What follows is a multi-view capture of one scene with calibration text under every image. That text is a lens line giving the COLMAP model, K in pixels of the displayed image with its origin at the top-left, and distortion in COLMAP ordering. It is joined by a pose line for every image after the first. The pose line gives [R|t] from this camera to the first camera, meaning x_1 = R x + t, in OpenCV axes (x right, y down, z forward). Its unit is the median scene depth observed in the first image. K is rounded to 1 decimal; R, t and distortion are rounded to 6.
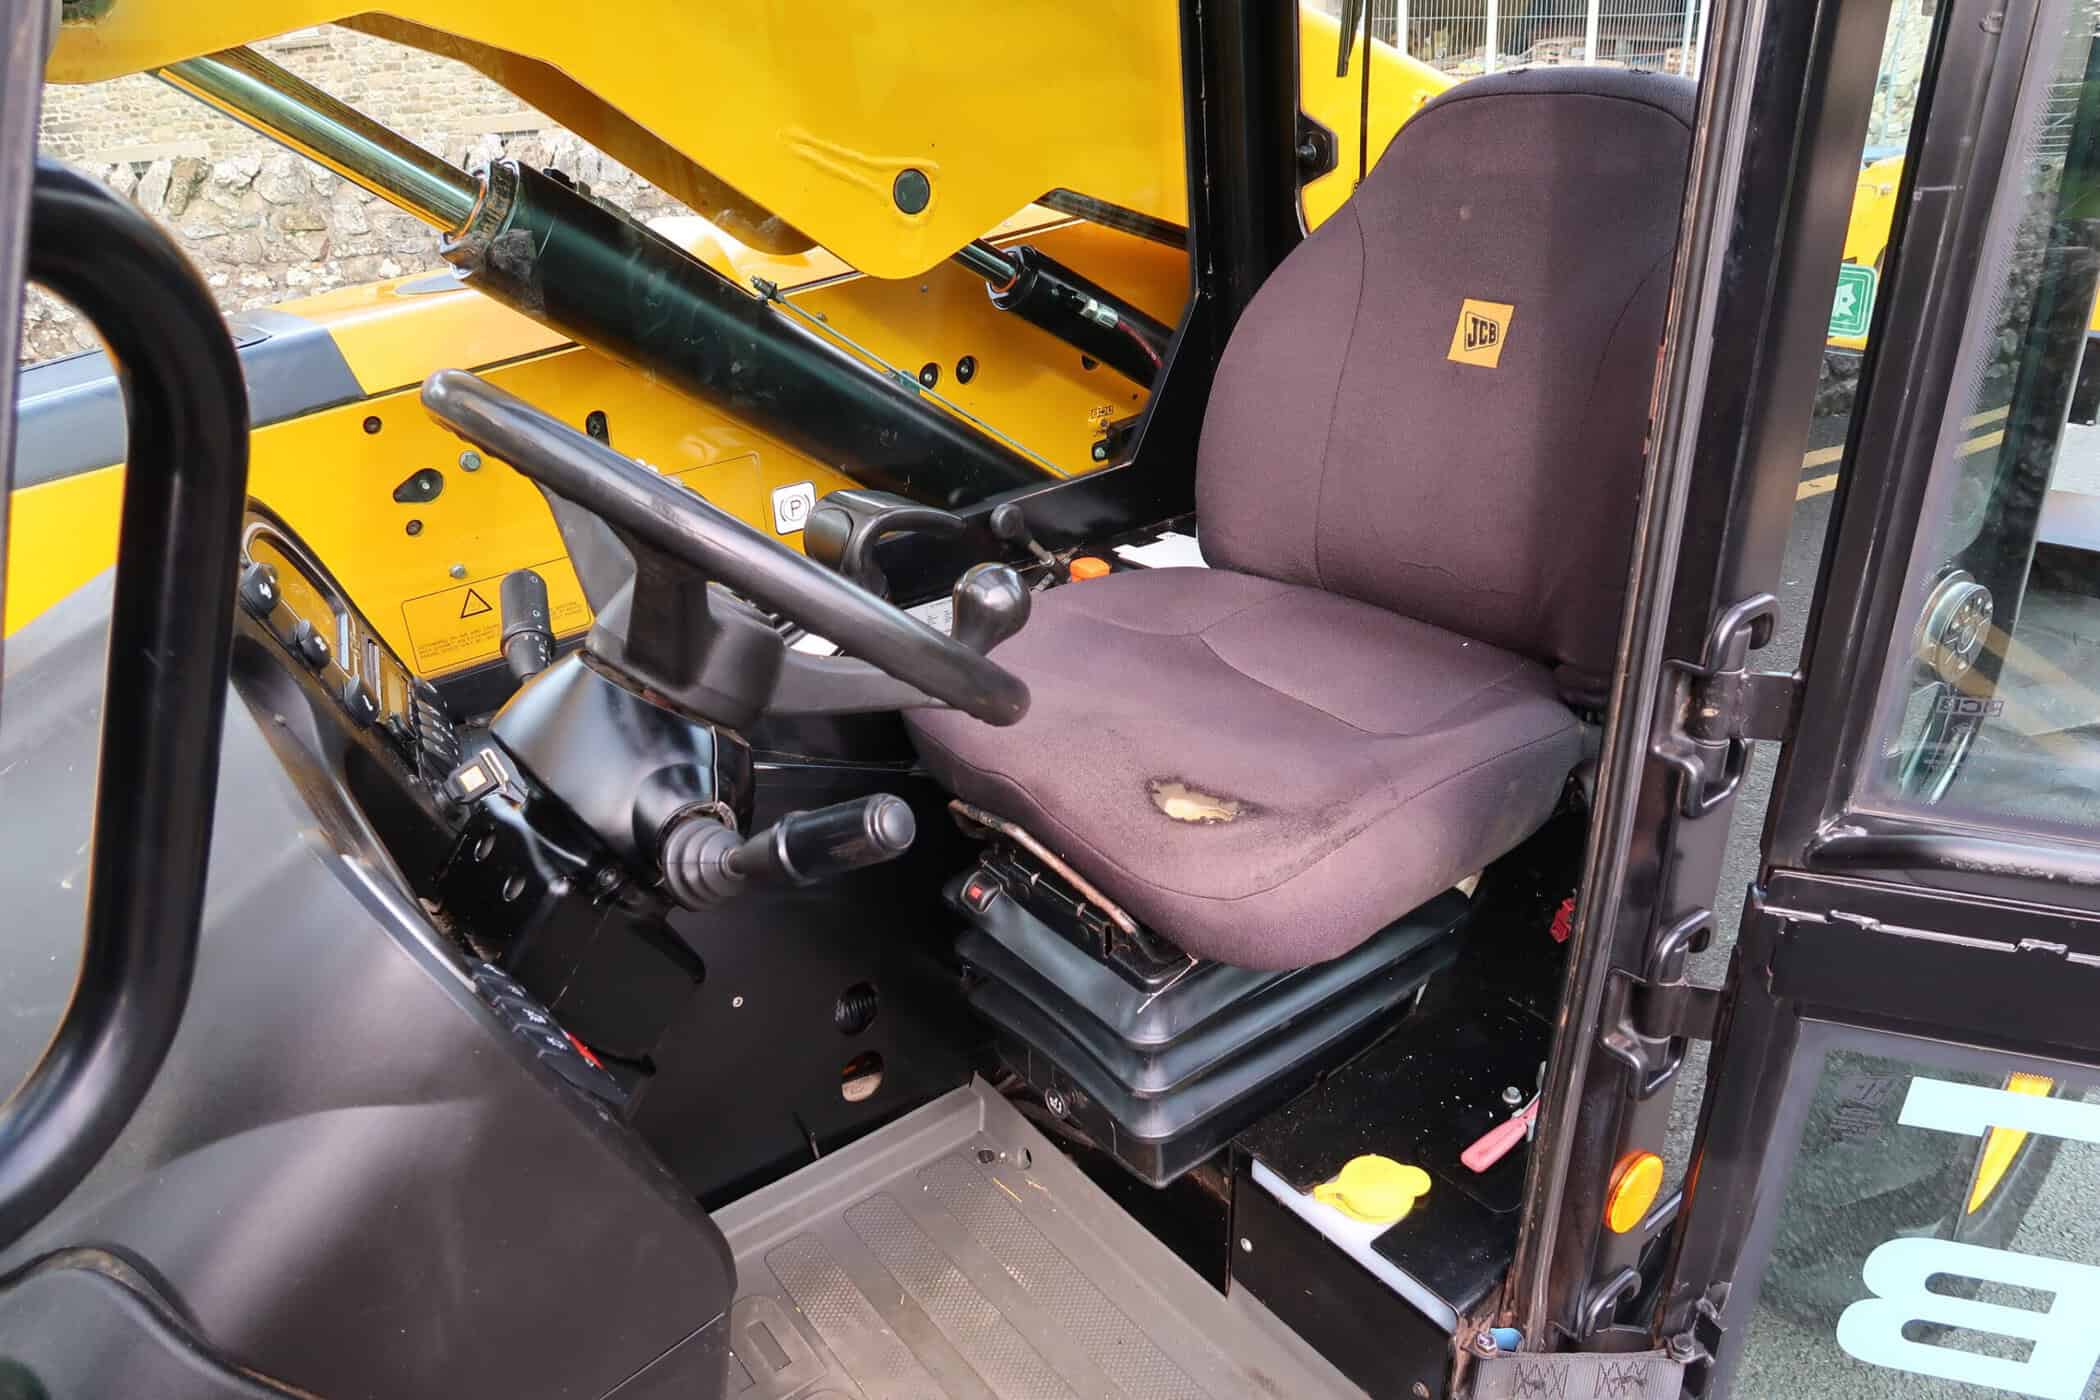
lens RADIAL K [[1459.9, 0, 1041.2], [0, 1459.9, 699.3], [0, 0, 1]] dist [-0.025751, 0.006871]
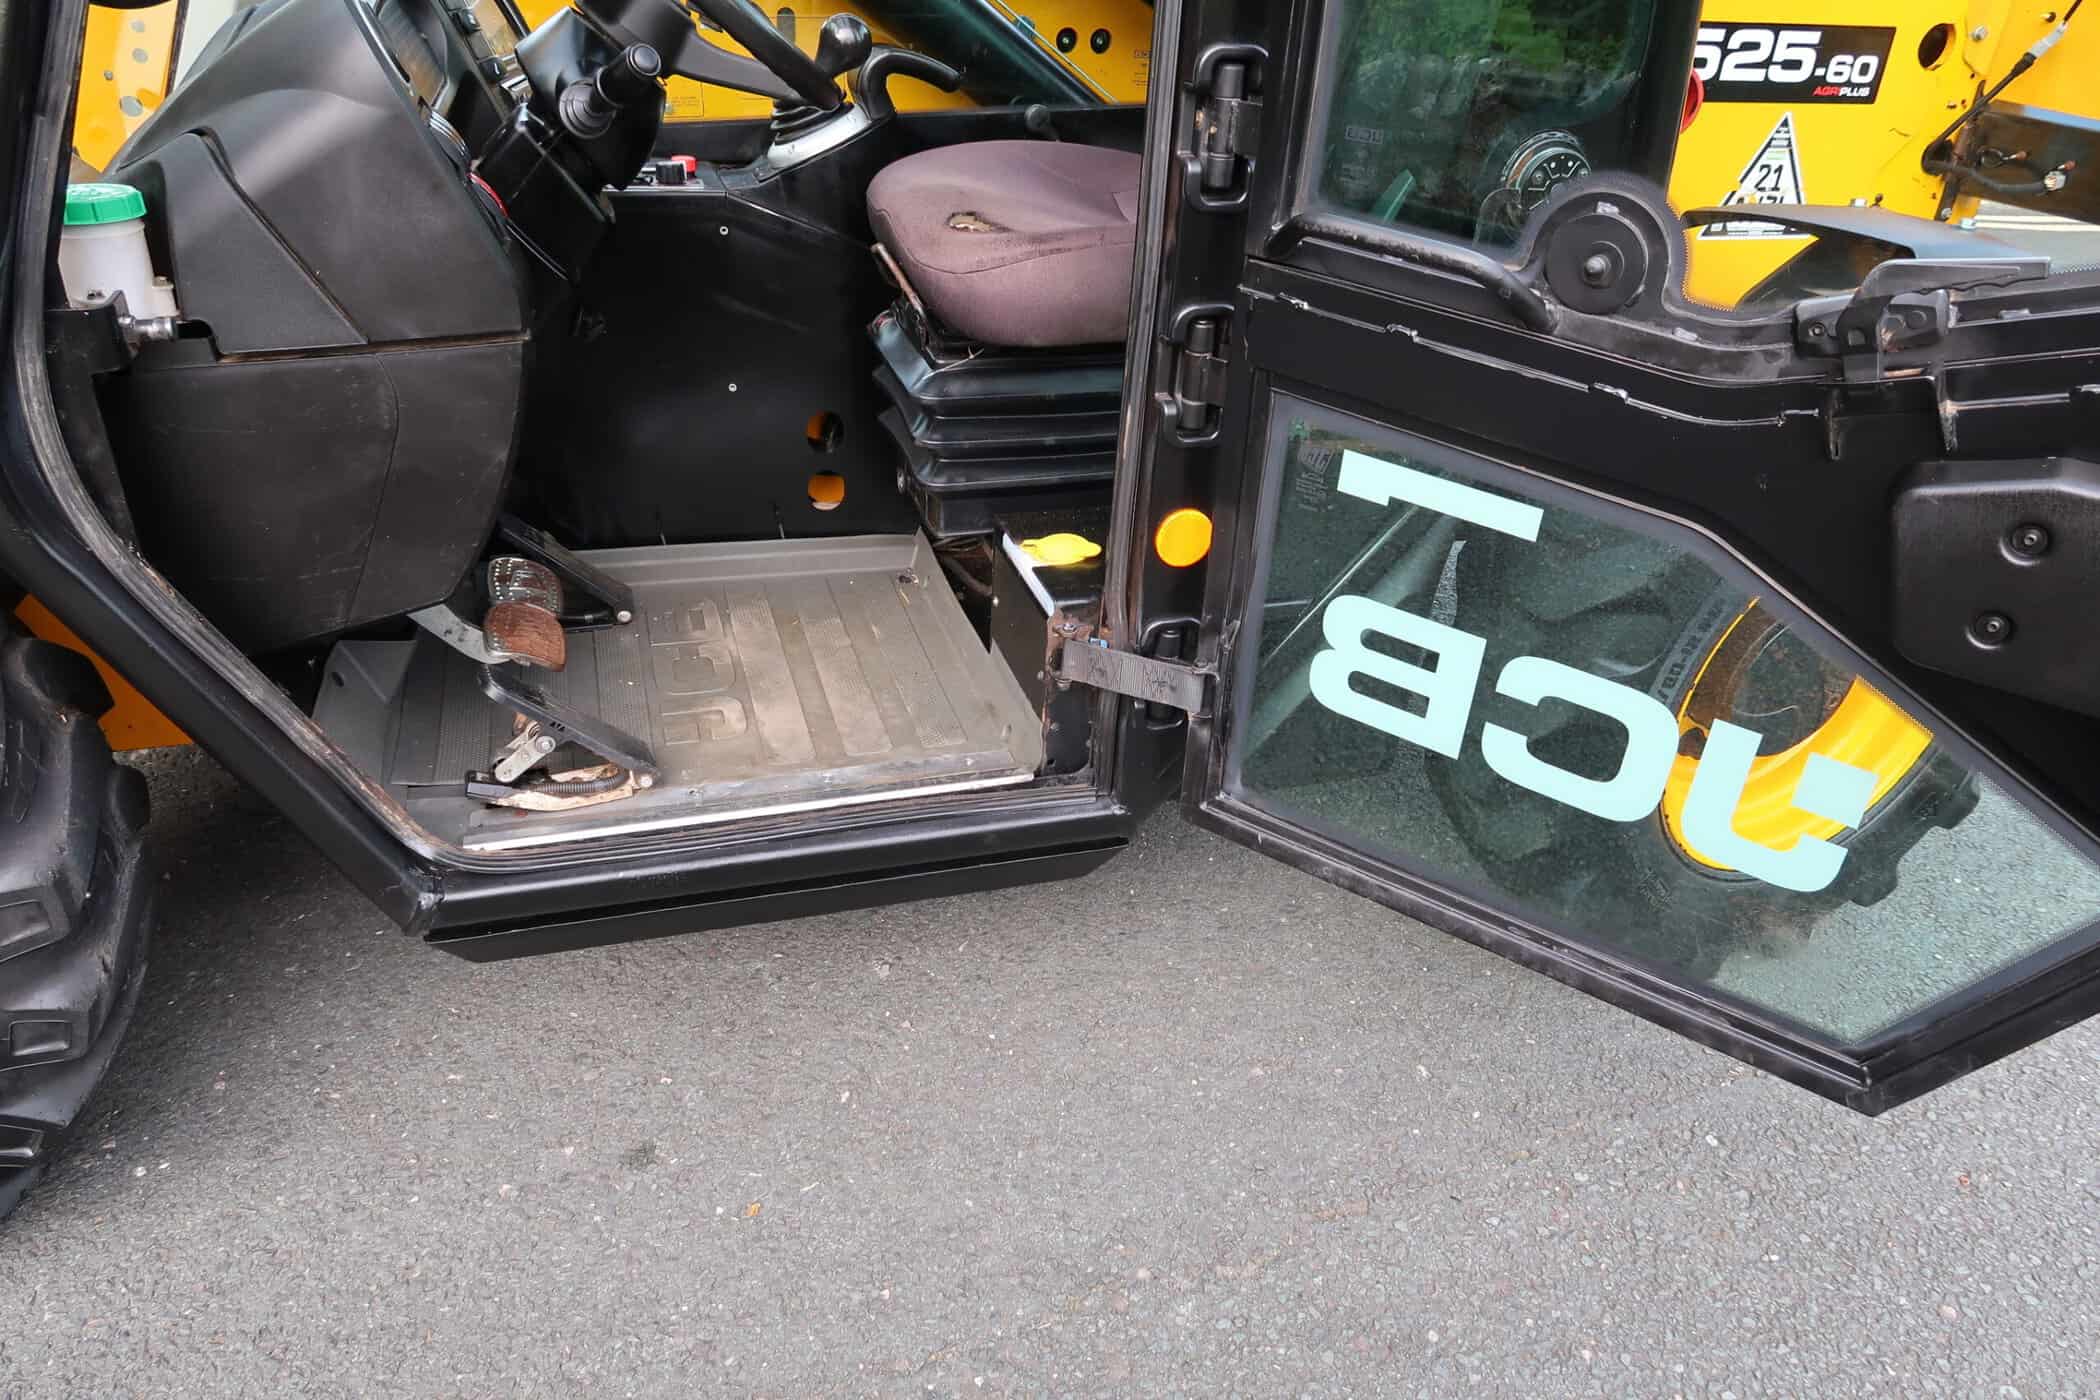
lens RADIAL K [[1467.9, 0, 1050.0], [0, 1467.9, 700.0], [0, 0, 1]] dist [-0.026212, 0.009954]
pose [[0.935065, 0.242596, -0.258456, 0.484305], [-0.224109, 0.969501, 0.099210, 0.266738], [0.274642, -0.034845, 0.960915, -0.282736]]
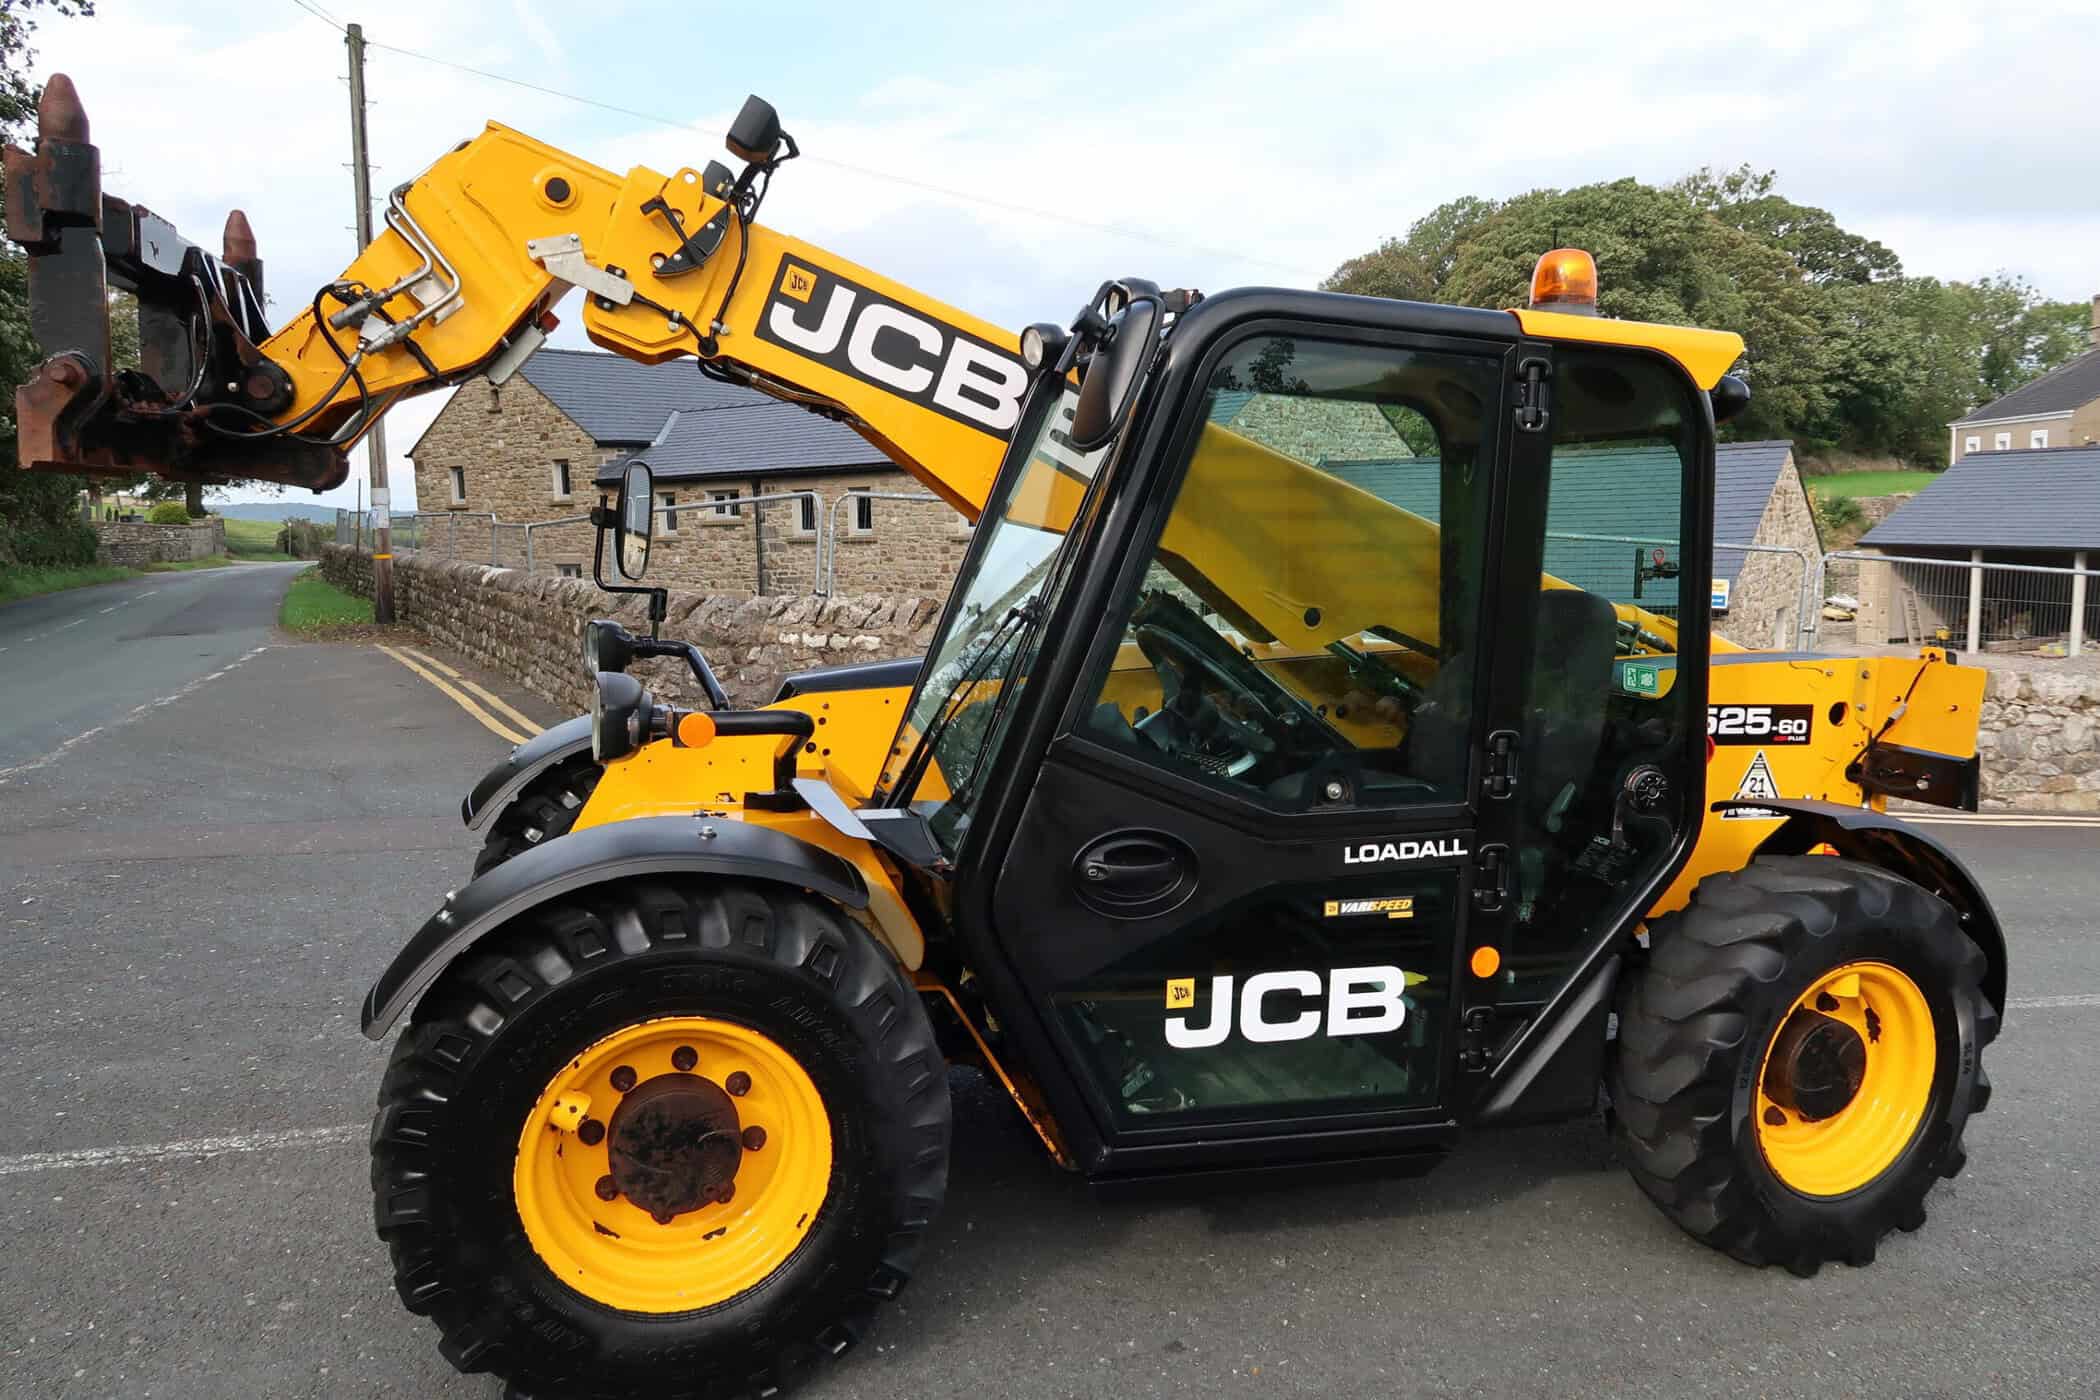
lens RADIAL K [[1459.9, 0, 1041.2], [0, 1459.9, 699.3], [0, 0, 1]] dist [-0.025751, 0.006871]
pose [[0.926766, 0.114797, -0.357667, 0.389869], [-0.226203, 0.930716, -0.287401, 0.598803], [0.299893, 0.347260, 0.888524, -1.297323]]
